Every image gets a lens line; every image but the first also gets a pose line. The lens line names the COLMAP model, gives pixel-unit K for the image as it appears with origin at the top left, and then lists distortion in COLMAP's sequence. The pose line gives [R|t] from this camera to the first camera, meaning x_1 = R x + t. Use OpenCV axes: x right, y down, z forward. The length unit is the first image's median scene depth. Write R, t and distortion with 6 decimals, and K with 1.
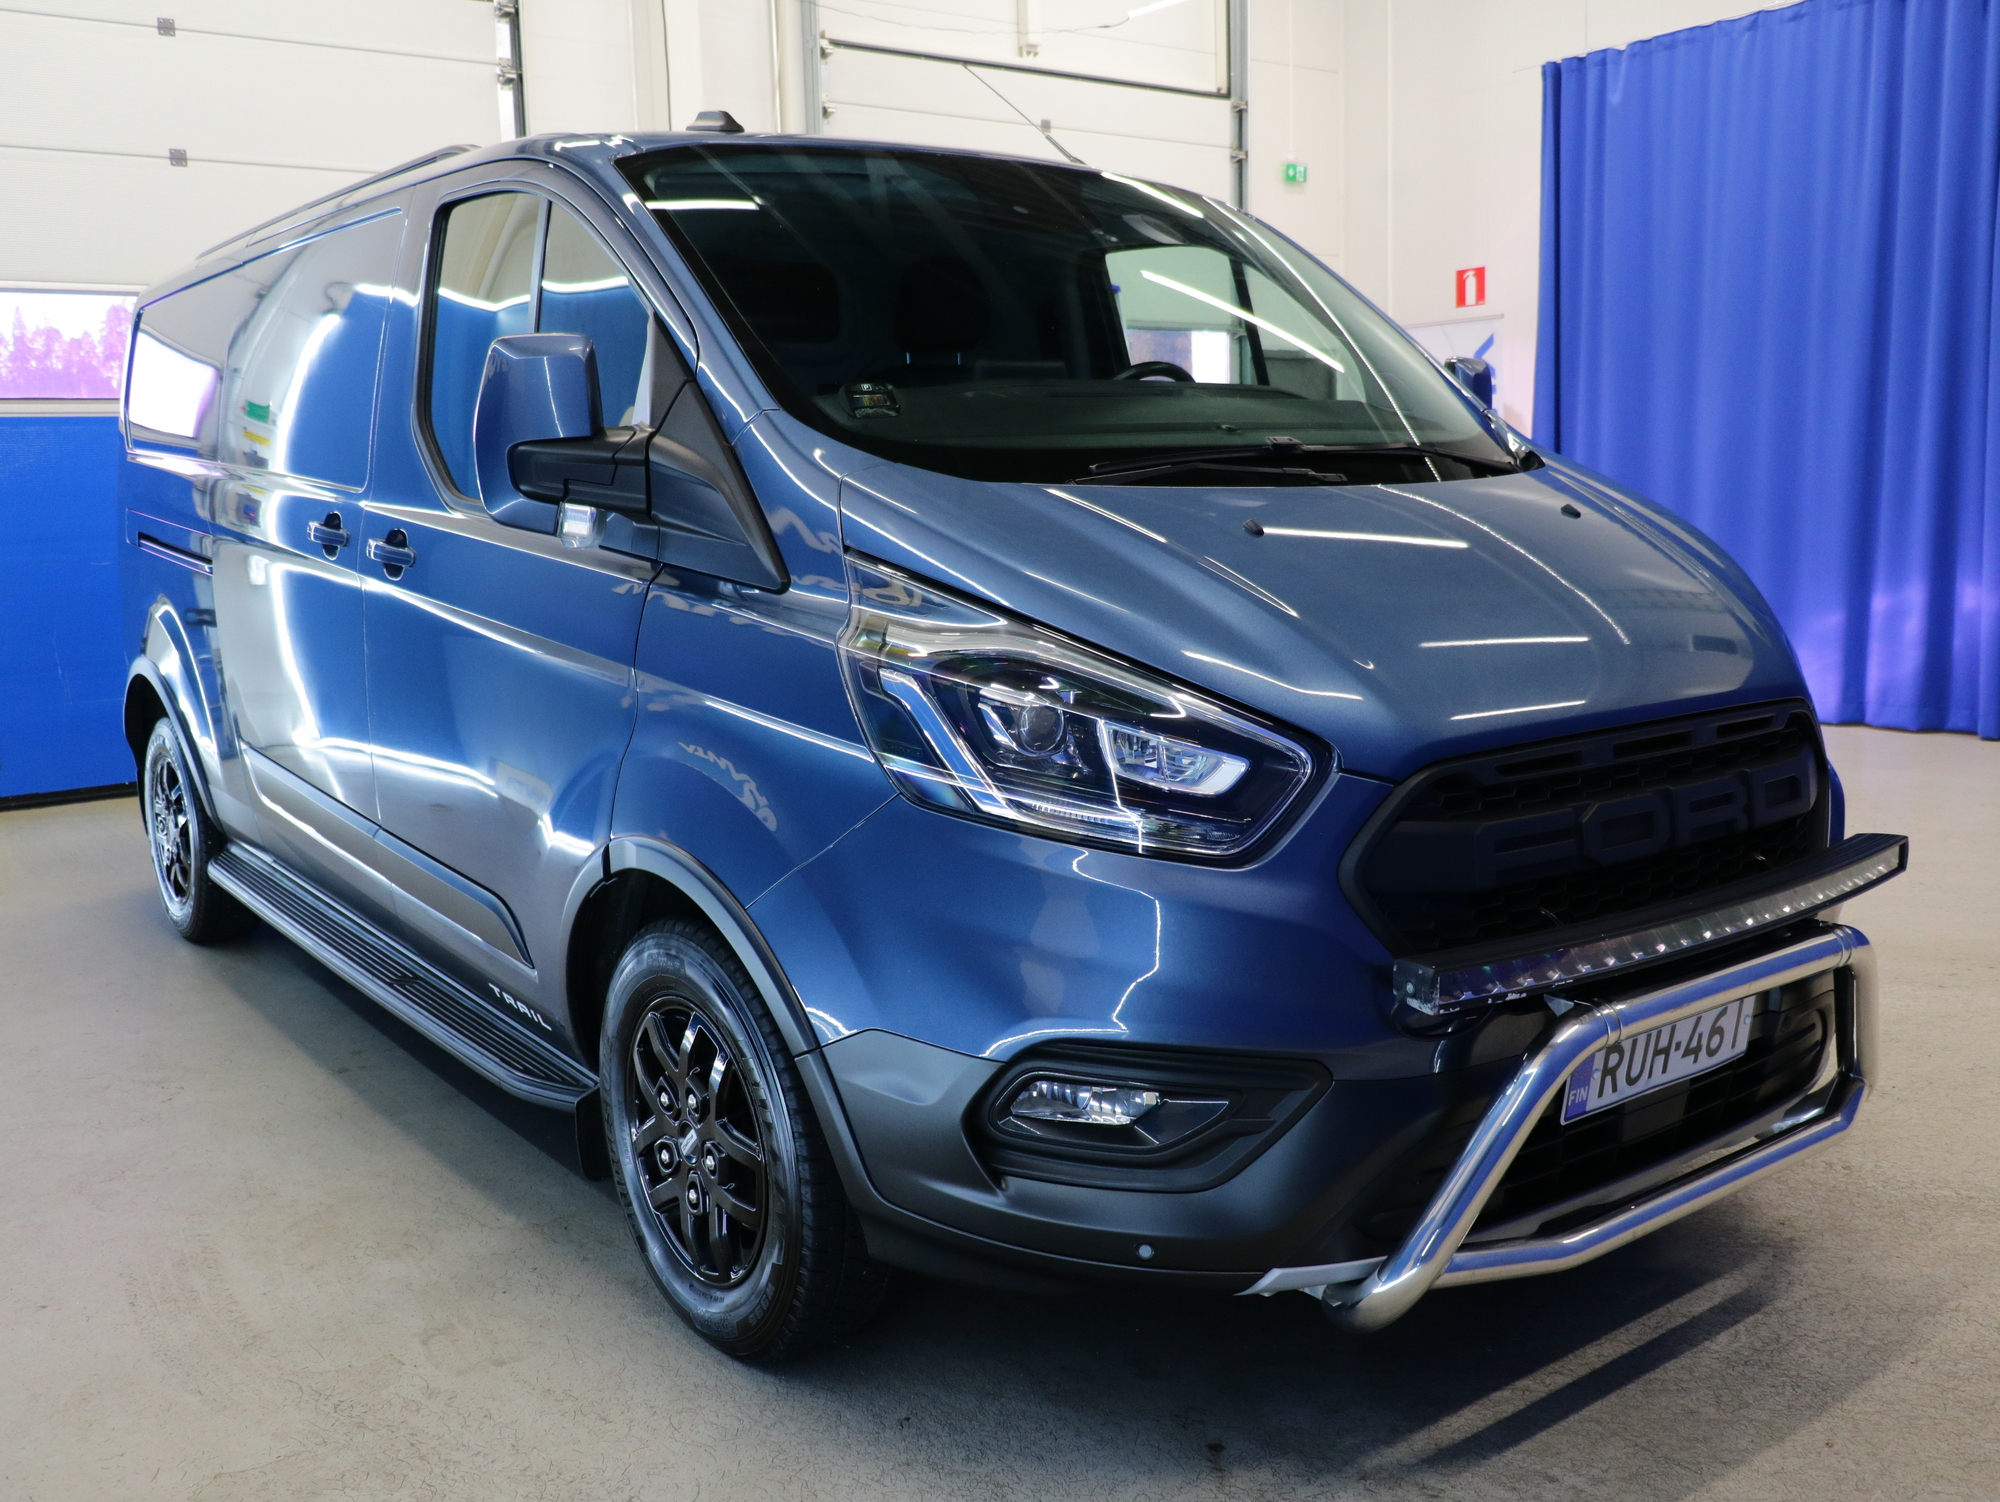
lens RADIAL K [[1858.2, 0, 1000.0], [0, 1858.2, 751.0], [0, 0, 1]] dist [-0.142005, -0.001917]
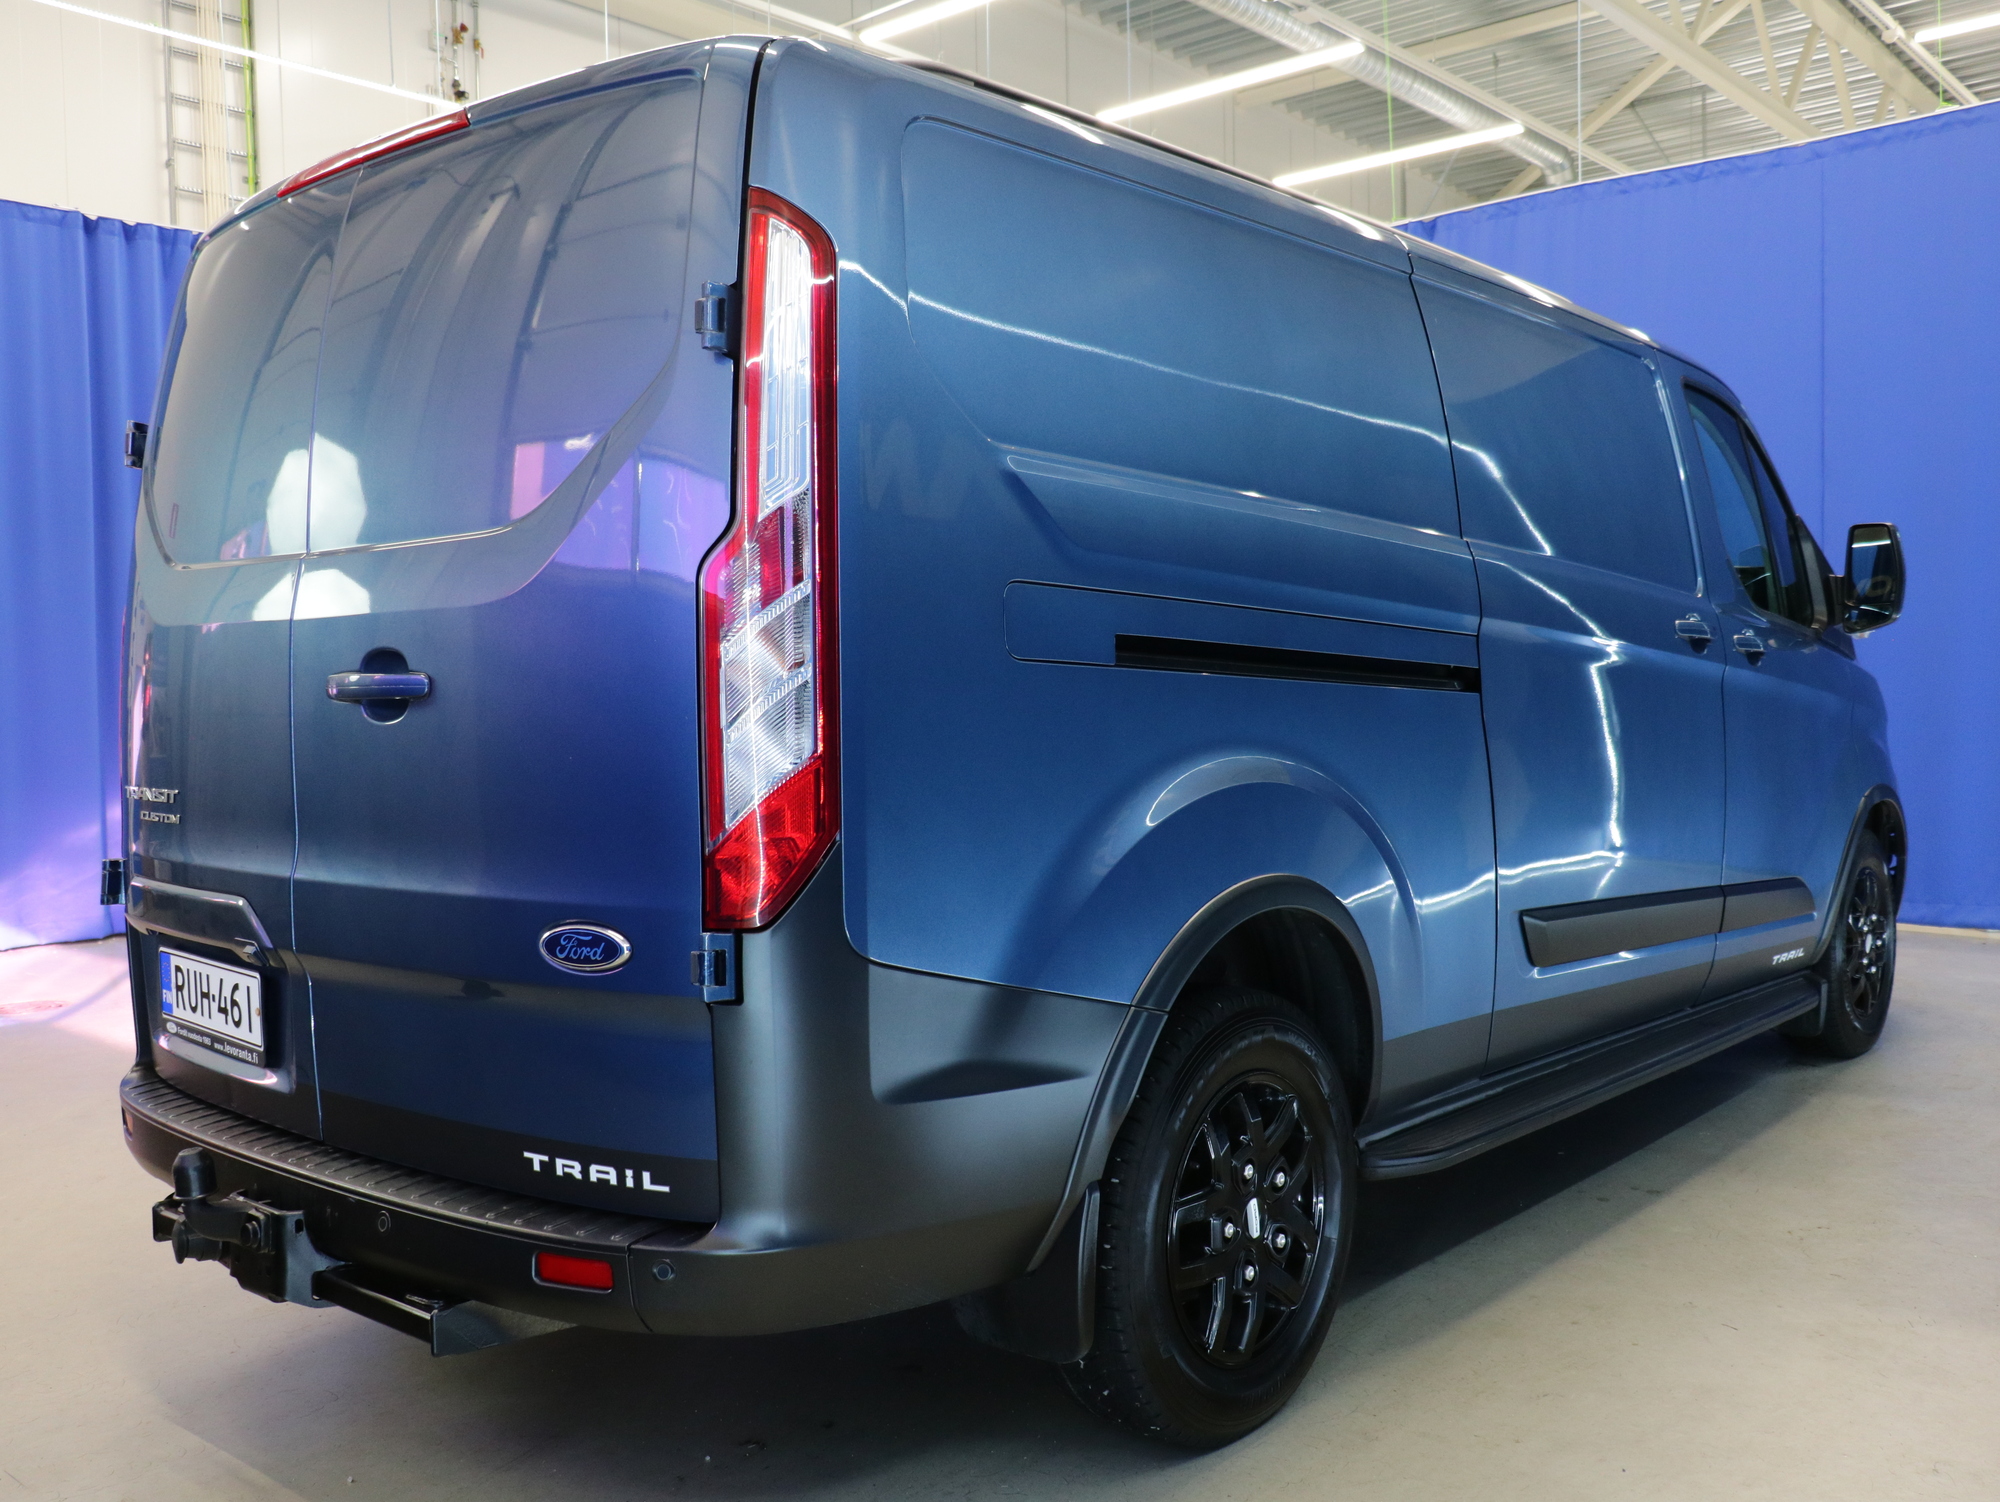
lens RADIAL K [[1858.2, 0, 1000.0], [0, 1858.2, 751.0], [0, 0, 1]] dist [-0.142005, -0.001917]
pose [[-0.194351, -0.011980, 0.980859, -1.211997], [0.183909, 0.981749, 0.048431, -0.155844], [-0.963538, 0.189802, -0.188601, 1.459942]]
